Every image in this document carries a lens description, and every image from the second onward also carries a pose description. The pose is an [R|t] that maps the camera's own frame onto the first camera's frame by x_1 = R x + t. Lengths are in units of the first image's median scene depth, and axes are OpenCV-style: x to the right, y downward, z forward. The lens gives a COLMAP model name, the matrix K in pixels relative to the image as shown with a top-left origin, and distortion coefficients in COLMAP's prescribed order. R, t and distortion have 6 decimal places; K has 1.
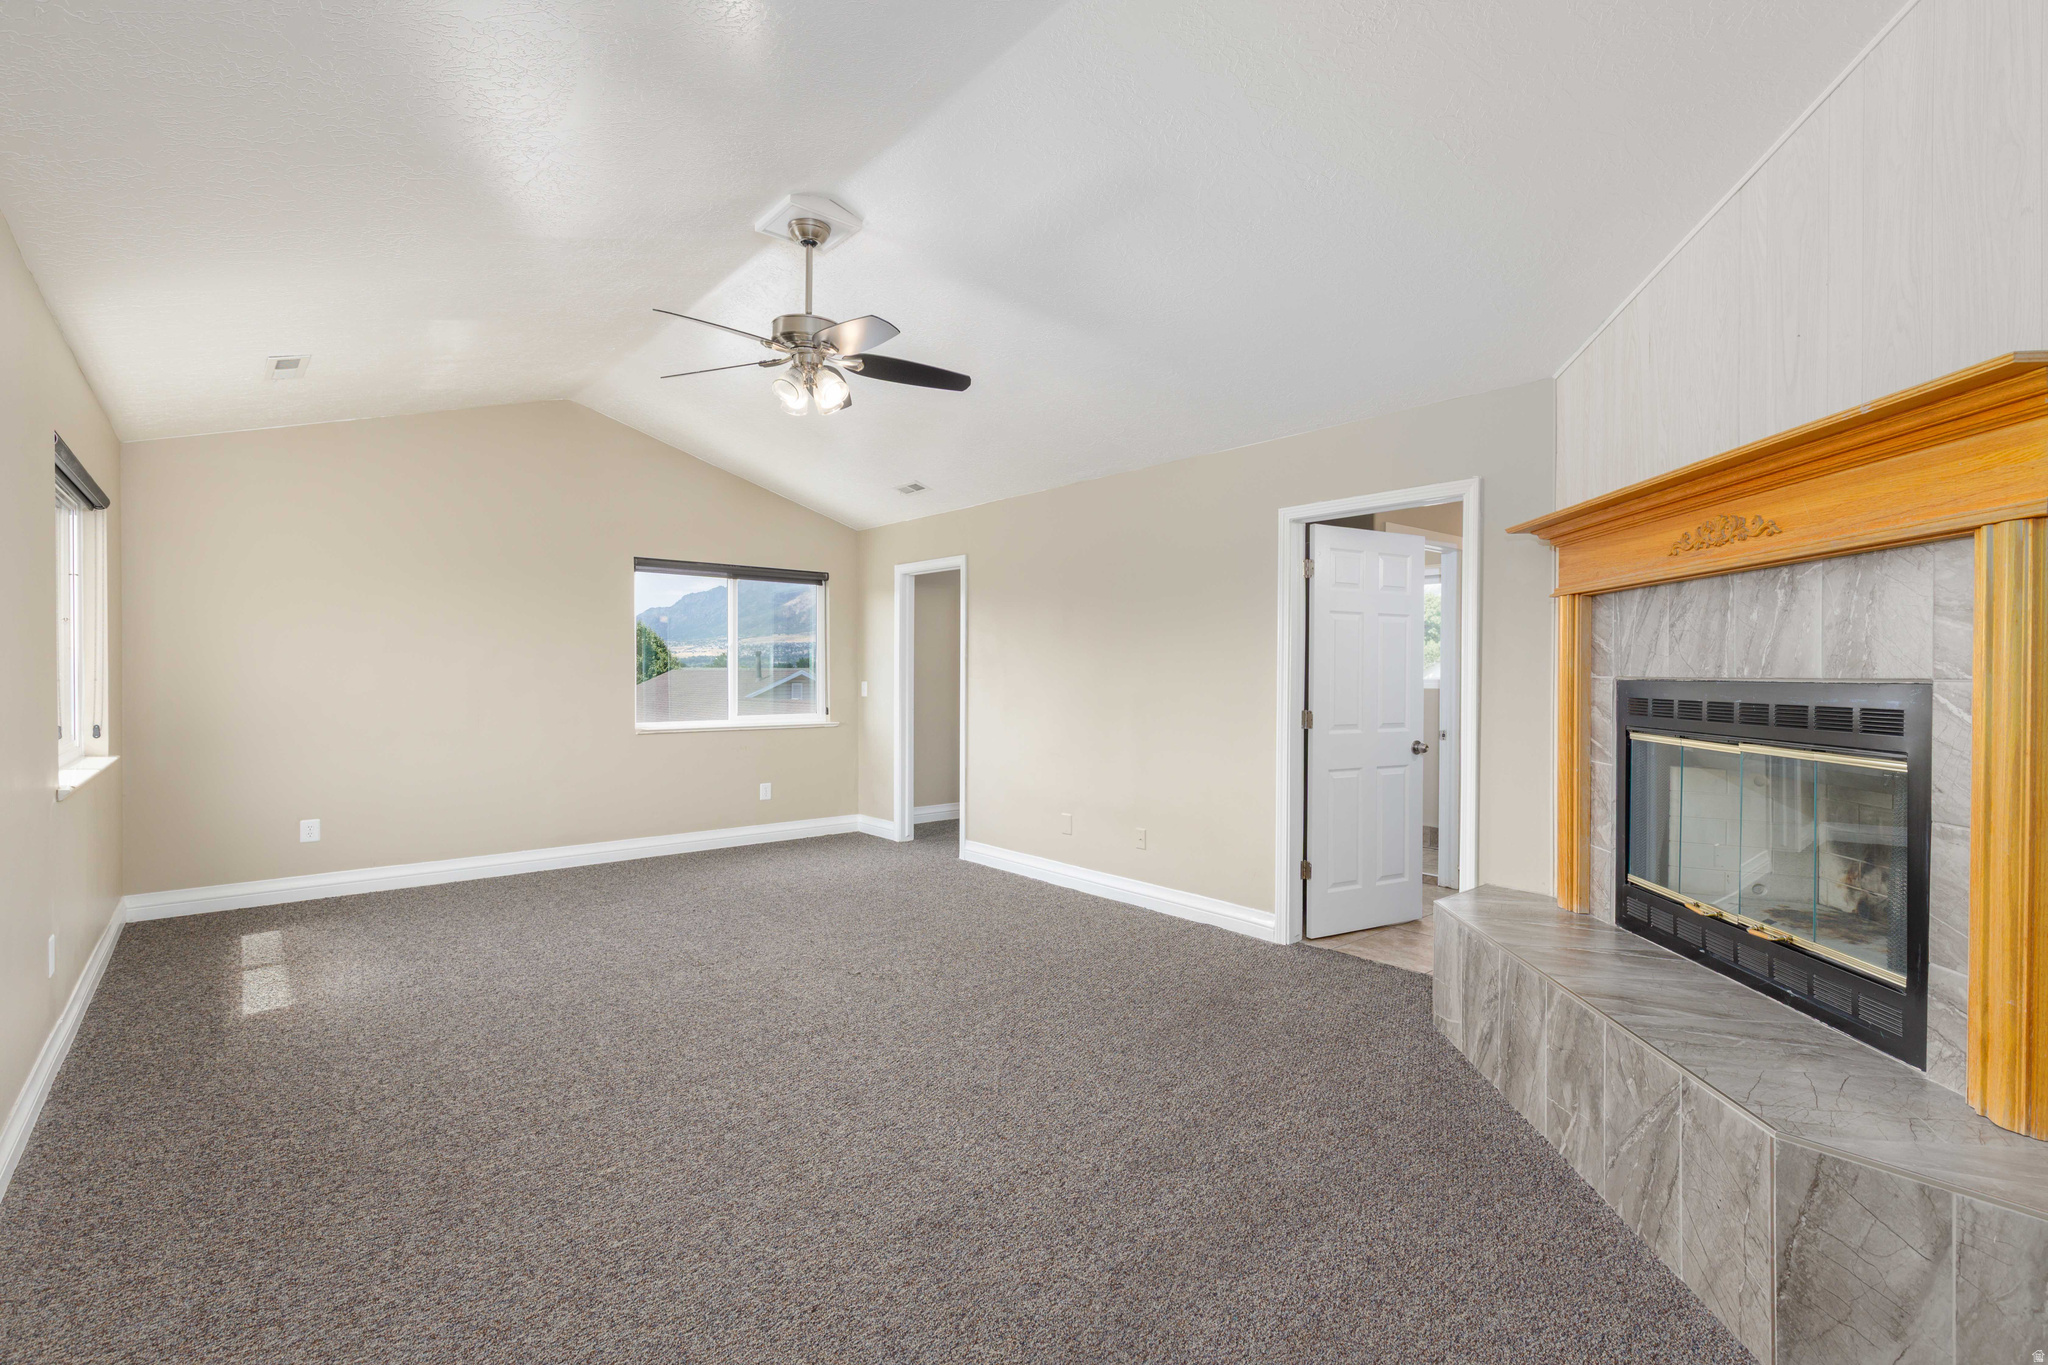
lens RADIAL K [[927.2, 0, 1022.7], [0, 927.2, 677.2], [0, 0, 1]] dist [0.013609, -0.003809]
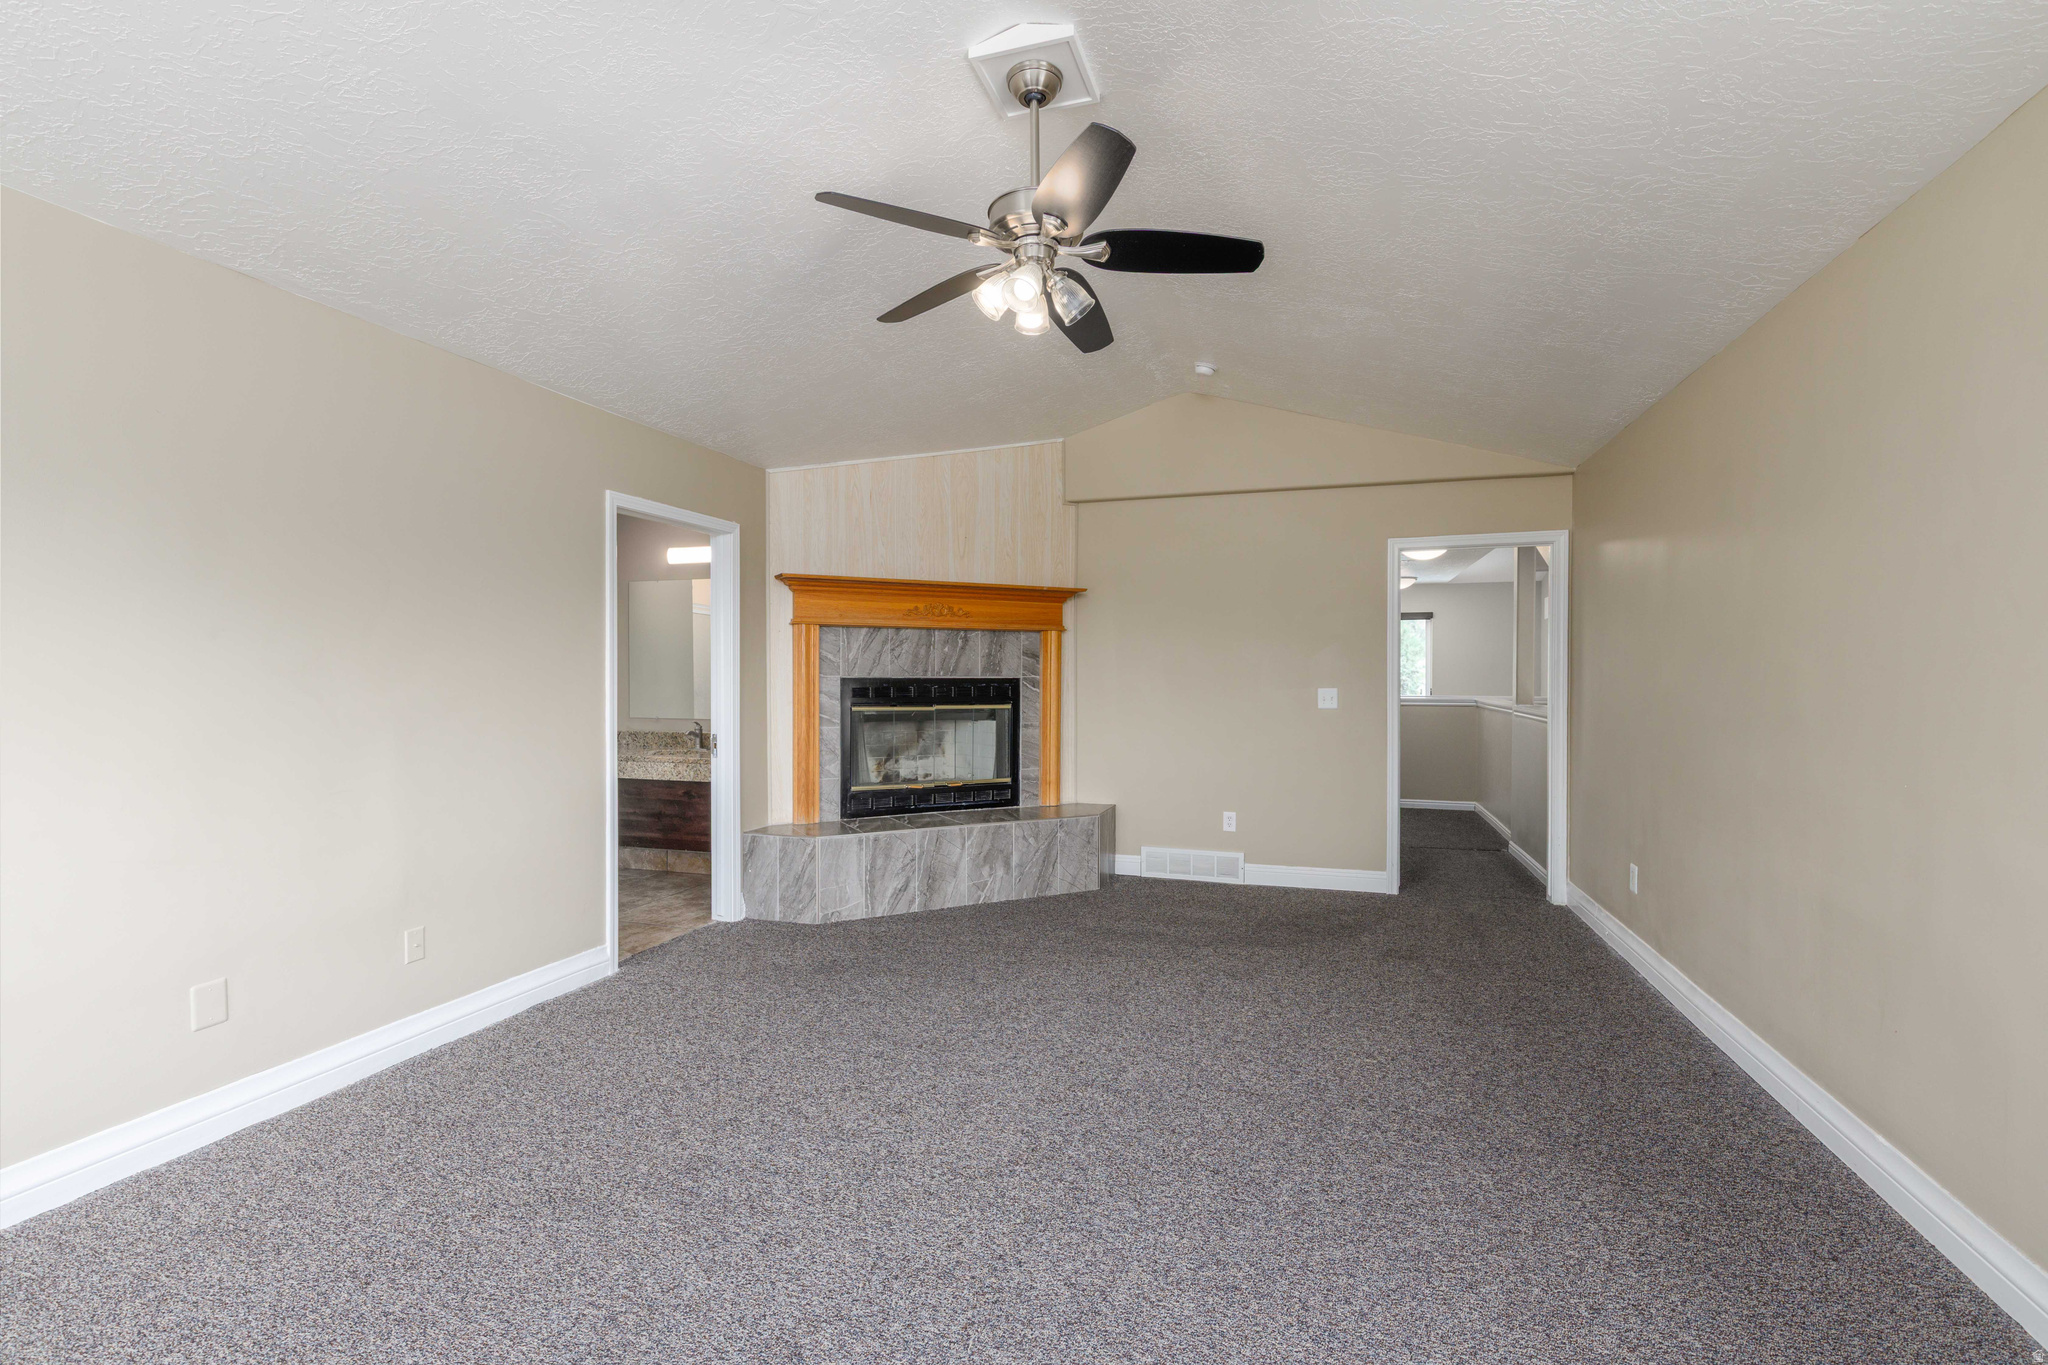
lens RADIAL K [[927.2, 0, 1021.5], [0, 927.2, 684.1], [0, 0, 1]] dist [0.013609, -0.003809]
pose [[-0.532297, -0.012868, 0.846460, -1.160624], [-0.001609, 0.999898, 0.014189, -0.012212], [-0.846556, 0.006191, -0.532263, 1.905198]]
